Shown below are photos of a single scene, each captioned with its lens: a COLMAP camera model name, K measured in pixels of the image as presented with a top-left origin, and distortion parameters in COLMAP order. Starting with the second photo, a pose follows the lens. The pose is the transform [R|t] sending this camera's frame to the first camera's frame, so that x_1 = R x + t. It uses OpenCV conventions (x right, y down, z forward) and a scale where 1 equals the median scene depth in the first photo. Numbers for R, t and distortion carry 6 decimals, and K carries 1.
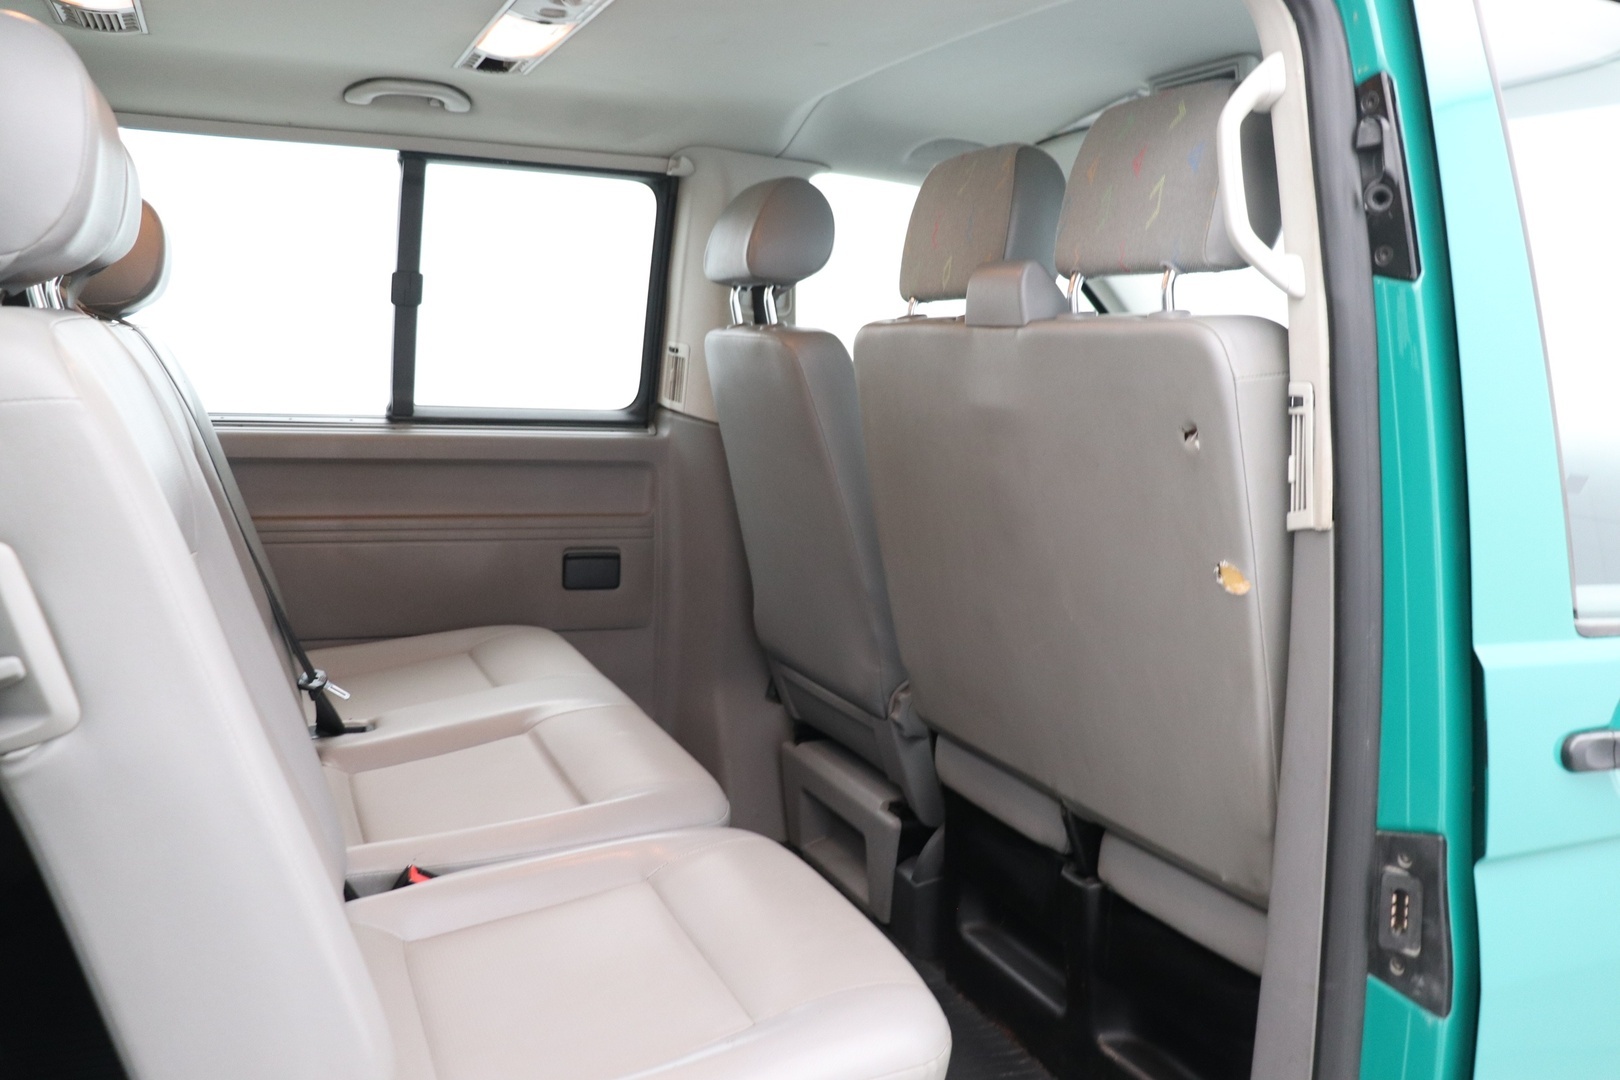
lens RADIAL K [[1317.8, 0, 810.0], [0, 1317.8, 540.0], [0, 0, 1]] dist [-0.177139, 0.137702]
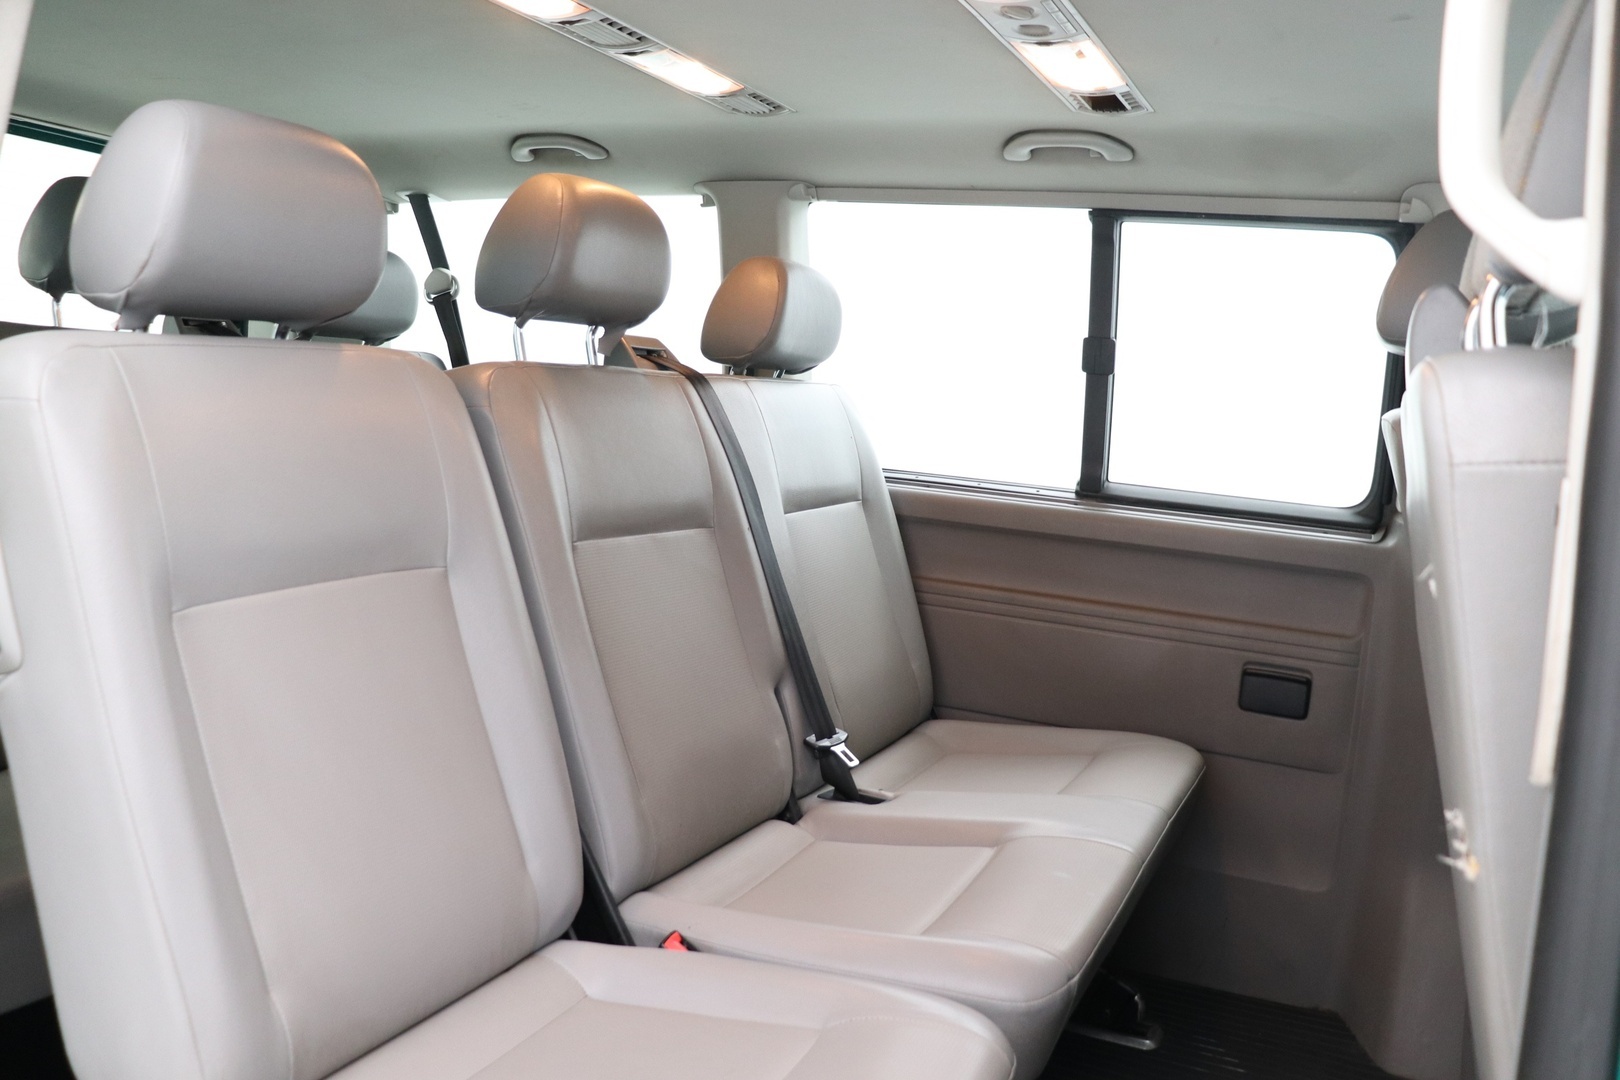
lens RADIAL K [[1317.8, 0, 810.0], [0, 1317.8, 540.0], [0, 0, 1]] dist [-0.177139, 0.137702]
pose [[0.658939, 0.096486, -0.745982, 0.258744], [-0.150476, 0.988601, -0.005052, -0.026334], [0.736991, 0.115581, 0.665947, 0.227842]]
